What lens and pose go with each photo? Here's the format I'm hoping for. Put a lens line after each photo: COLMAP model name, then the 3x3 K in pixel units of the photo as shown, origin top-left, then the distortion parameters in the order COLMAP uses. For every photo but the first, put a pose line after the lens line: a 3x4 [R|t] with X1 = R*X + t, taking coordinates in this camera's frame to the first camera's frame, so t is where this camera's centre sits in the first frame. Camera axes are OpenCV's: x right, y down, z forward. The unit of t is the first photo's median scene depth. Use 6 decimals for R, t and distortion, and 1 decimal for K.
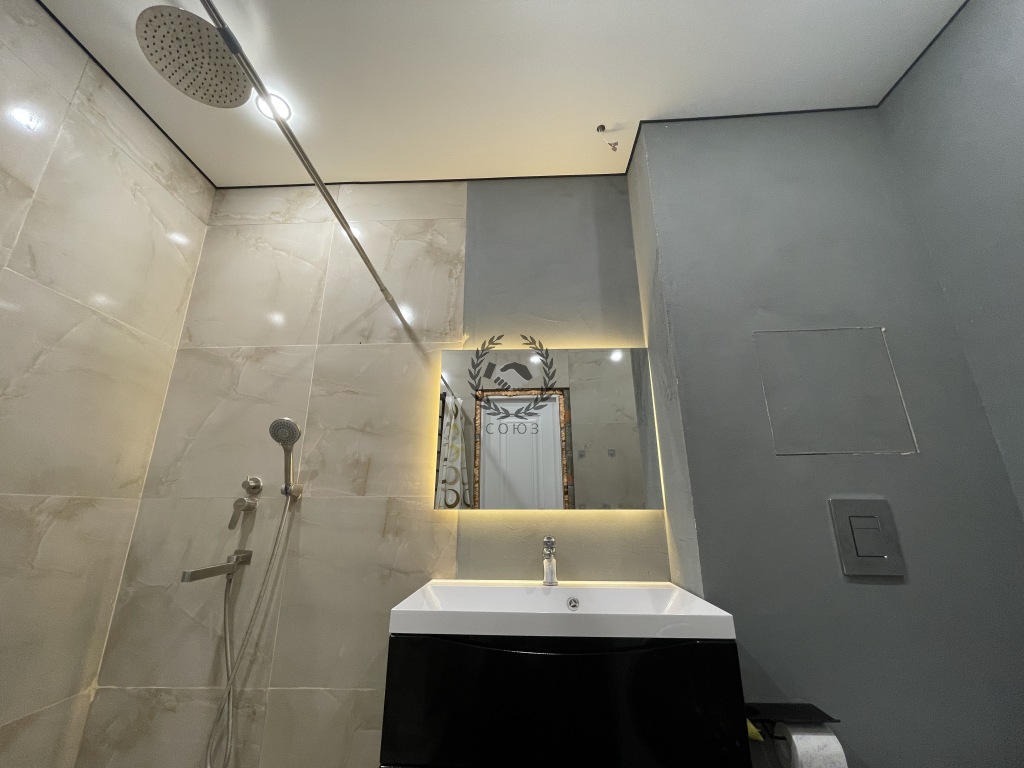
lens RADIAL K [[410.5, 0, 513.3], [0, 410.5, 377.6], [0, 0, 1]] dist [-0.001761, -0.000356]
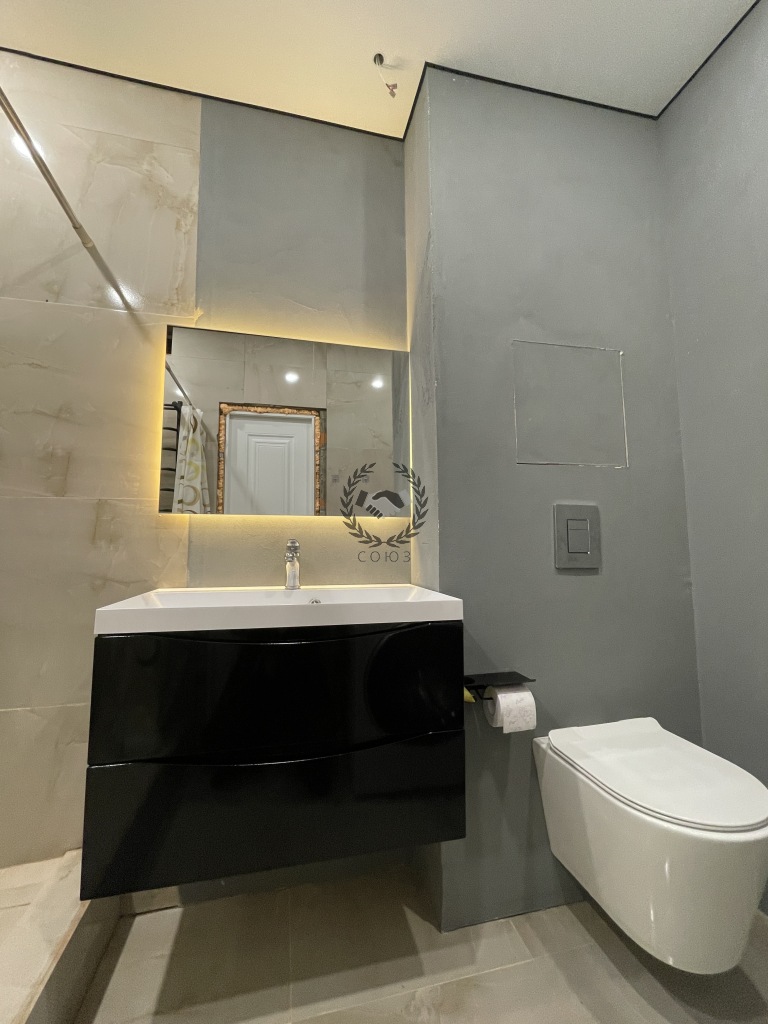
lens RADIAL K [[410.5, 0, 384.0], [0, 410.5, 512.0], [0, 0, 1]] dist [-0.001761, -0.000356]
pose [[0.963248, 0.022281, 0.267690, 0.028773], [-0.076336, 0.978171, 0.193271, 0.103066], [-0.257540, -0.206602, 0.943922, 0.056981]]
